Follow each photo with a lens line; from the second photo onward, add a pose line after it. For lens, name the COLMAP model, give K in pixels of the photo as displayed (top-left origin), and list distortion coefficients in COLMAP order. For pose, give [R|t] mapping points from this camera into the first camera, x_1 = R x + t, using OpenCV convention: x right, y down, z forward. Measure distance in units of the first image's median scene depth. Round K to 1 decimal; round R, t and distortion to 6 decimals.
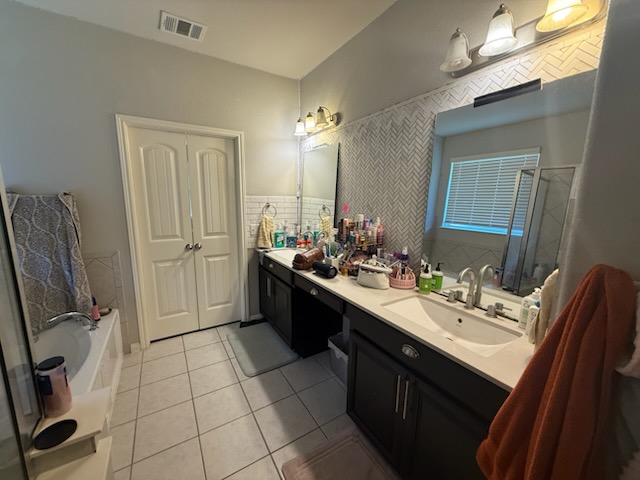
lens RADIAL K [[252.9, 0, 320.0], [0, 252.9, 240.0], [0, 0, 1]] dist [-0.000385, 0.000074]
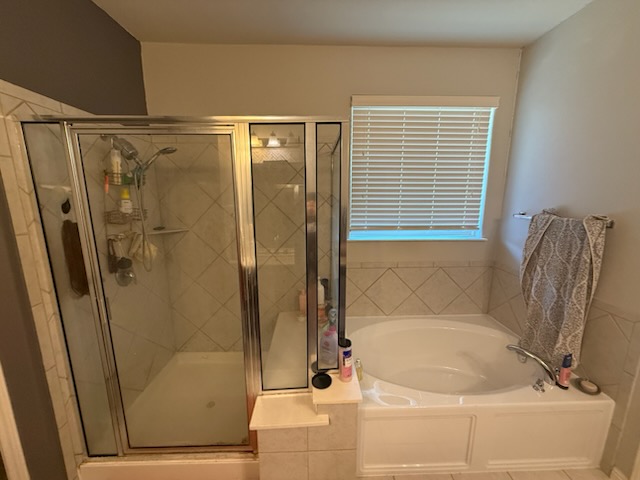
lens RADIAL K [[252.9, 0, 320.0], [0, 252.9, 240.0], [0, 0, 1]] dist [-0.000385, 0.000074]
pose [[-0.503138, 0.130398, -0.854312, 0.059791], [-0.163017, 0.956484, 0.242000, -0.159600], [0.848692, 0.261027, -0.459987, 0.625801]]
